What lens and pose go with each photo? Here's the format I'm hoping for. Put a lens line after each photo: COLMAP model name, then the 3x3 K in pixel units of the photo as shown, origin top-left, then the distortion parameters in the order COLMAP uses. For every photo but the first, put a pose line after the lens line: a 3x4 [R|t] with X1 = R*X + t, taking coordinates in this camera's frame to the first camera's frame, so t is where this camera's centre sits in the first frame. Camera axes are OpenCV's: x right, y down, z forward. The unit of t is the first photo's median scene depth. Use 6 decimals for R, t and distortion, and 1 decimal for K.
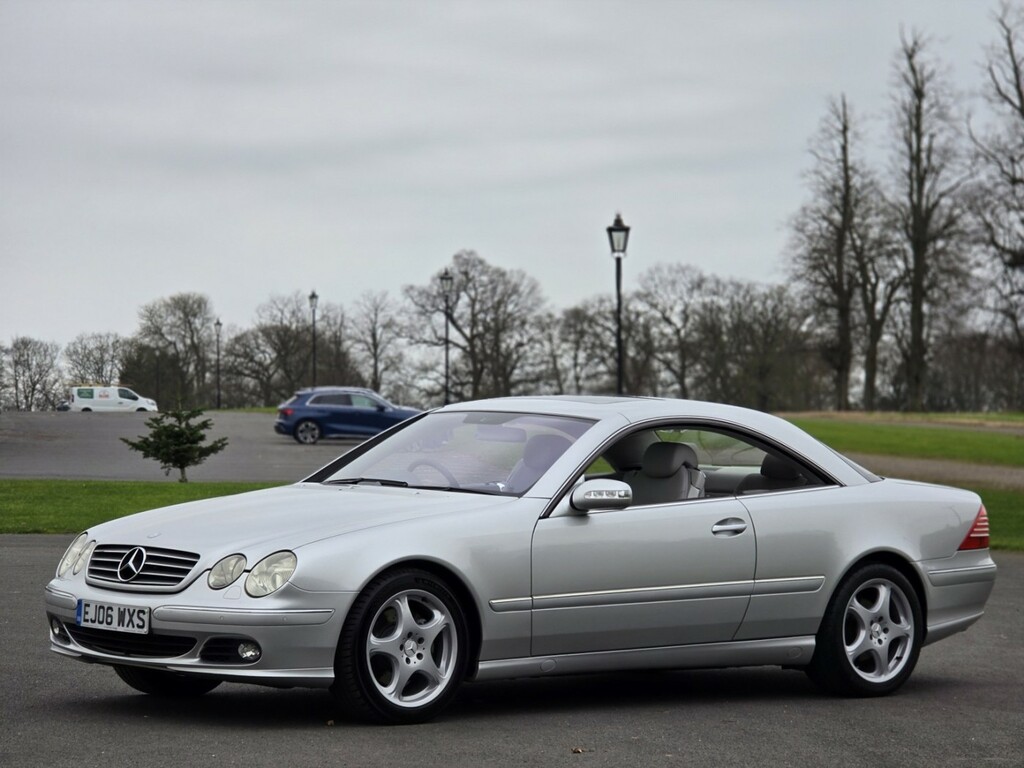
lens RADIAL K [[3387.6, 0, 512.0], [0, 3387.6, 384.0], [0, 0, 1]] dist [0.233111, 0.725508]
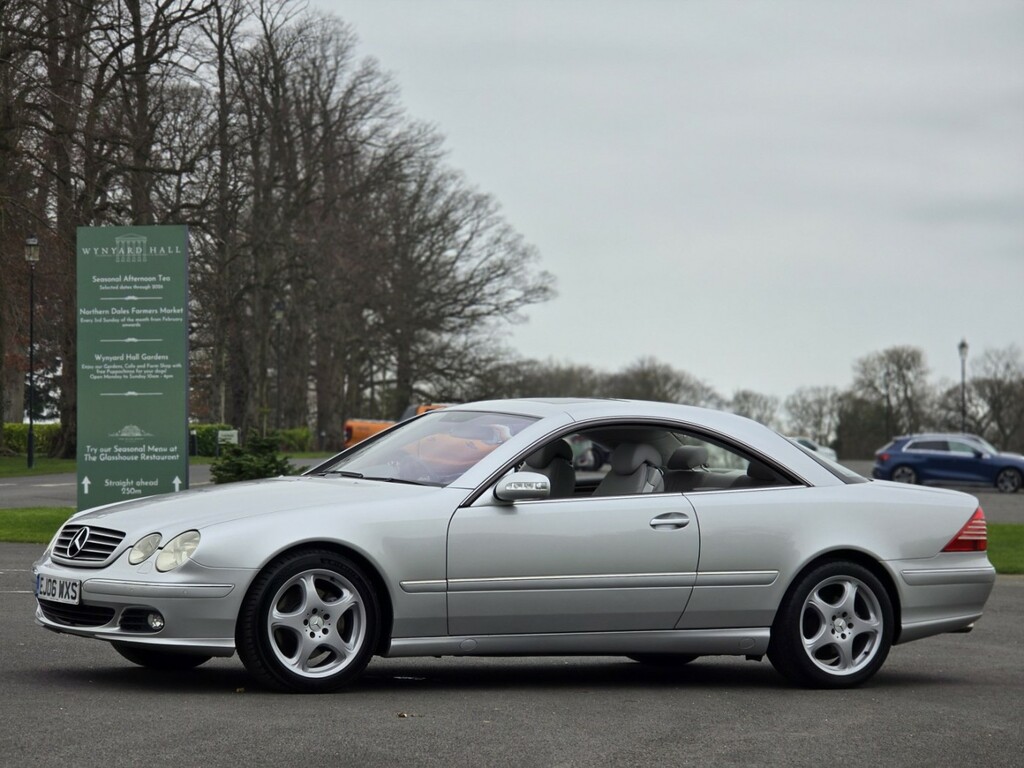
lens RADIAL K [[3387.6, 0, 512.0], [0, 3387.6, 384.0], [0, 0, 1]] dist [0.233111, 0.725508]
pose [[0.976327, 0.006358, -0.216207, 0.242930], [-0.009862, 0.999837, -0.015131, 0.015972], [0.216076, 0.016905, 0.976230, -0.039844]]
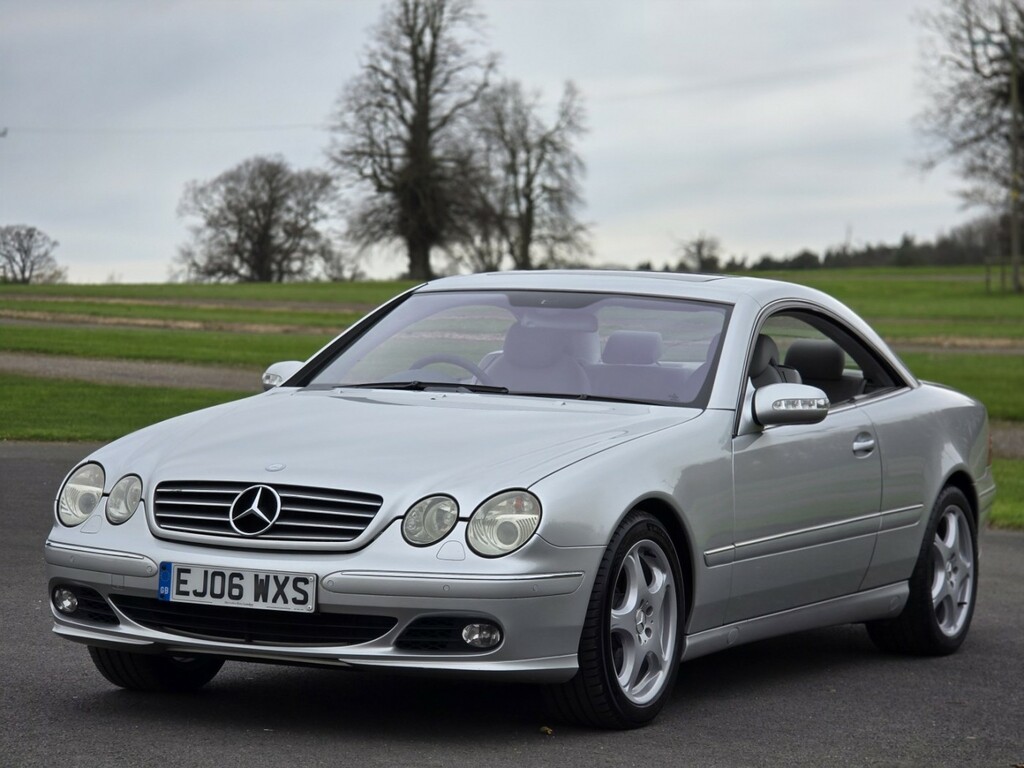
lens RADIAL K [[3387.6, 0, 512.0], [0, 3387.6, 384.0], [0, 0, 1]] dist [0.233111, 0.725508]
pose [[0.921660, -0.002526, 0.387990, -0.305820], [-0.011833, 0.999331, 0.034615, 0.002950], [-0.387818, -0.036495, 0.921013, 0.323877]]
